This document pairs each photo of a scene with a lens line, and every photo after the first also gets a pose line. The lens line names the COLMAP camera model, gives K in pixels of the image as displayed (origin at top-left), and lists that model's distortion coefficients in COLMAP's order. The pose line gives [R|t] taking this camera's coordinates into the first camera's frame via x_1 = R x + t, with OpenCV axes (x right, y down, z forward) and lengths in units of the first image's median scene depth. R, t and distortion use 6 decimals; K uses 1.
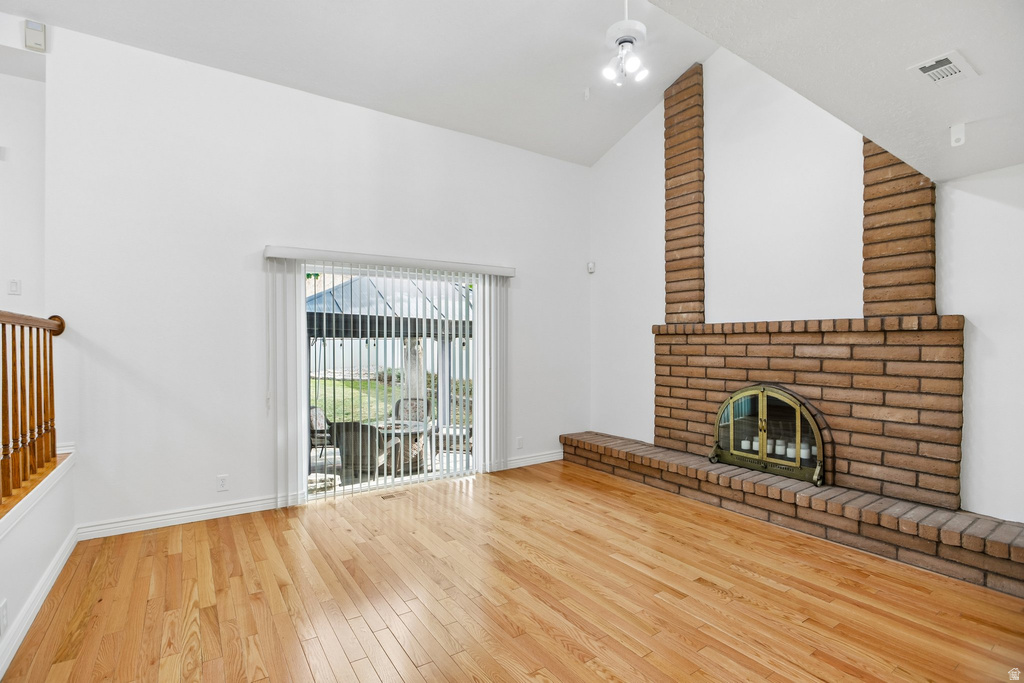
lens RADIAL K [[478.1, 0, 512.0], [0, 478.1, 351.6], [0, 0, 1]] dist [-0.058022, 0.019697]
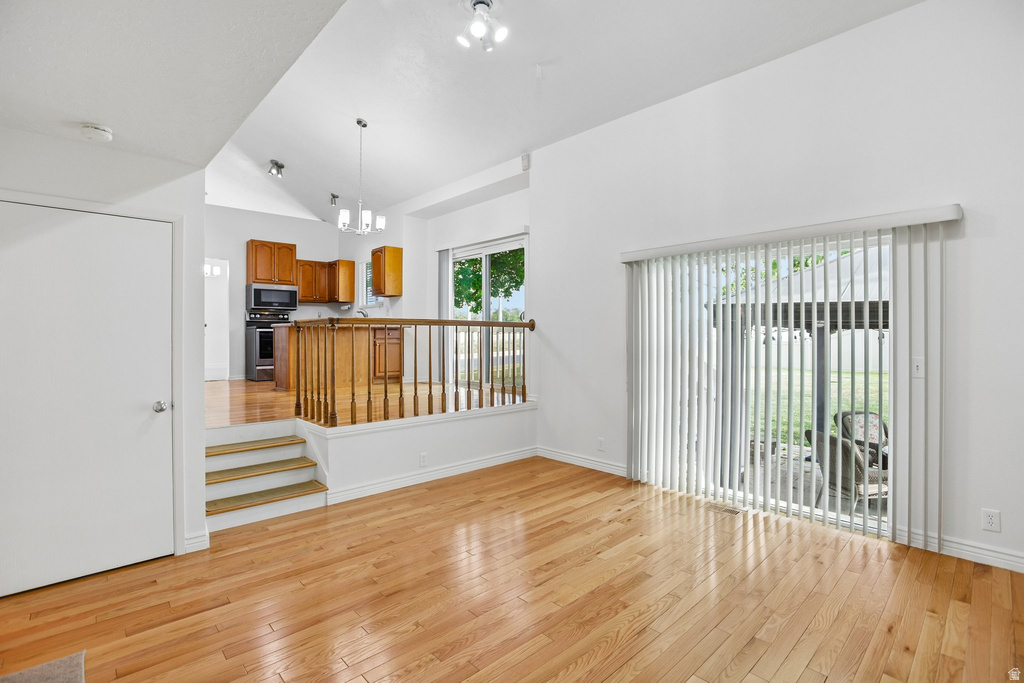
lens RADIAL K [[482.2, 0, 509.3], [0, 482.2, 338.0], [0, 0, 1]] dist [-0.052915, 0.020335]
pose [[0.159789, 0.007559, -0.987122, 0.665543], [-0.019691, 0.999796, 0.004469, -0.012572], [0.986955, 0.018723, 0.159906, 0.555996]]
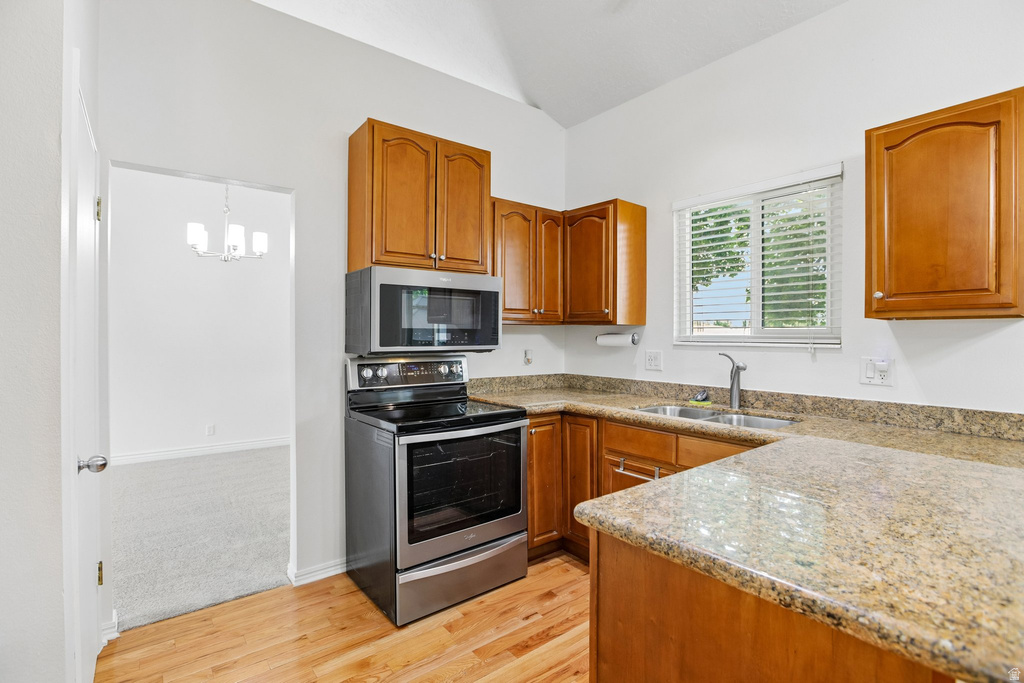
lens RADIAL K [[482.2, 0, 509.3], [0, 482.2, 338.0], [0, 0, 1]] dist [-0.052915, 0.020335]
pose [[0.077967, 0.008886, -0.996916, -1.058060], [-0.024403, 0.999678, 0.007002, -0.146591], [0.996657, 0.023782, 0.078159, -0.143842]]
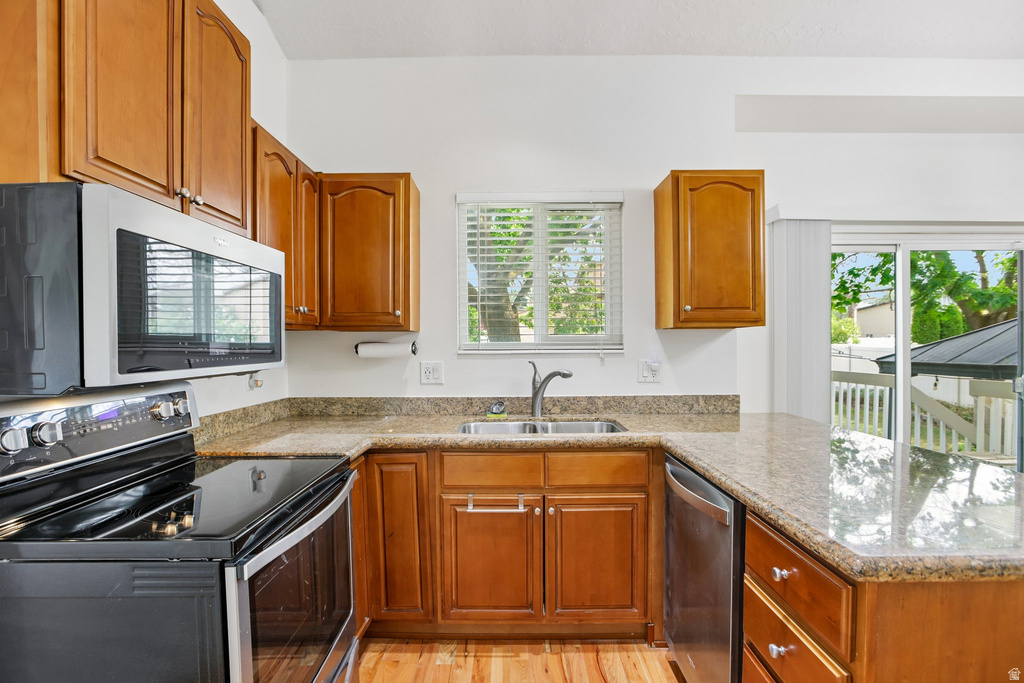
lens RADIAL K [[482.2, 0, 509.3], [0, 482.2, 338.0], [0, 0, 1]] dist [-0.052915, 0.020335]
pose [[0.824673, -0.011022, -0.565503, -1.368984], [-0.006505, 0.999559, -0.028968, -0.139488], [0.565573, 0.027568, 0.824237, -0.357052]]
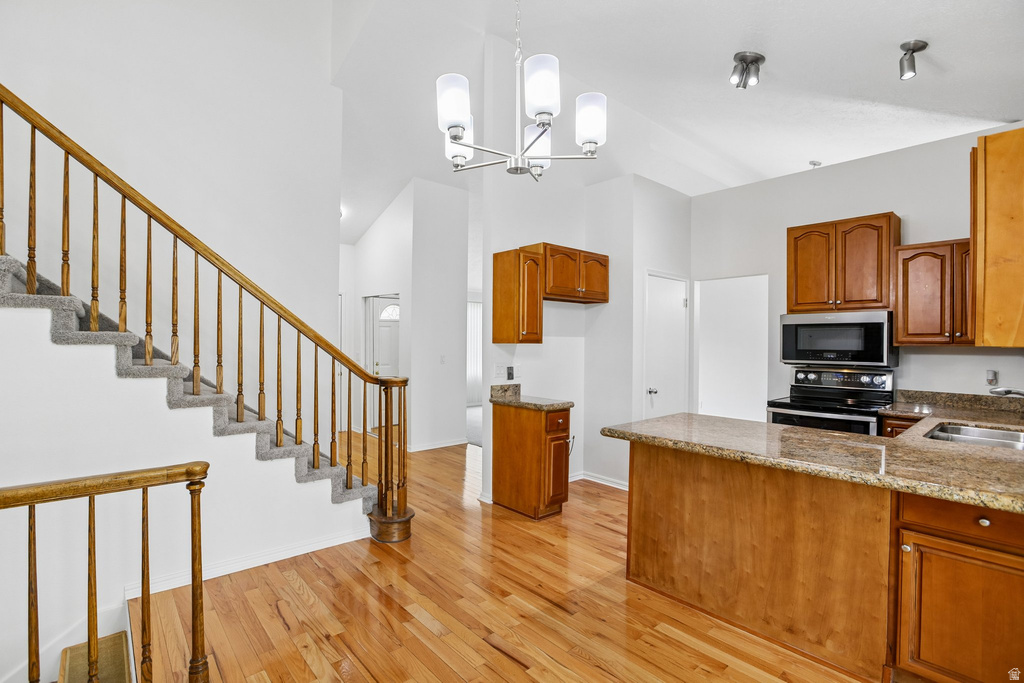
lens RADIAL K [[482.2, 0, 509.3], [0, 482.2, 338.0], [0, 0, 1]] dist [-0.052915, 0.020335]
pose [[-0.991861, -0.005908, -0.127188, -0.921280], [-0.007778, 0.999869, 0.014206, -0.188507], [0.127088, 0.015079, -0.991777, 0.766240]]
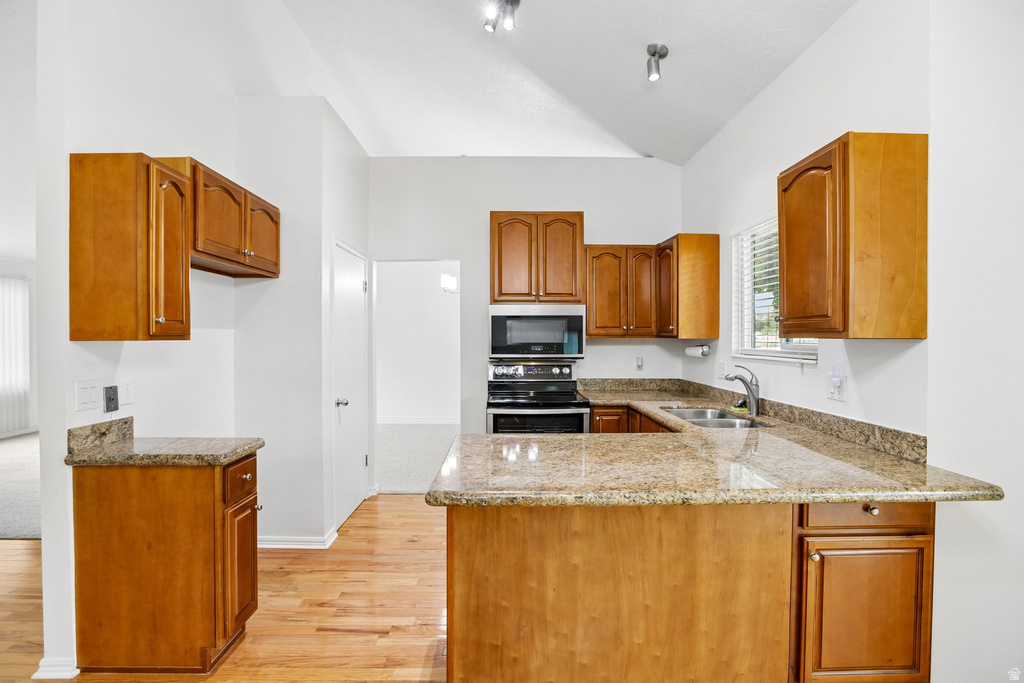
lens RADIAL K [[482.2, 0, 509.3], [0, 482.2, 338.0], [0, 0, 1]] dist [-0.052915, 0.020335]
pose [[-0.548388, 0.005048, -0.836209, -0.857075], [-0.015727, 0.999743, 0.016349, -0.179349], [0.836076, 0.022117, -0.548167, 0.336522]]
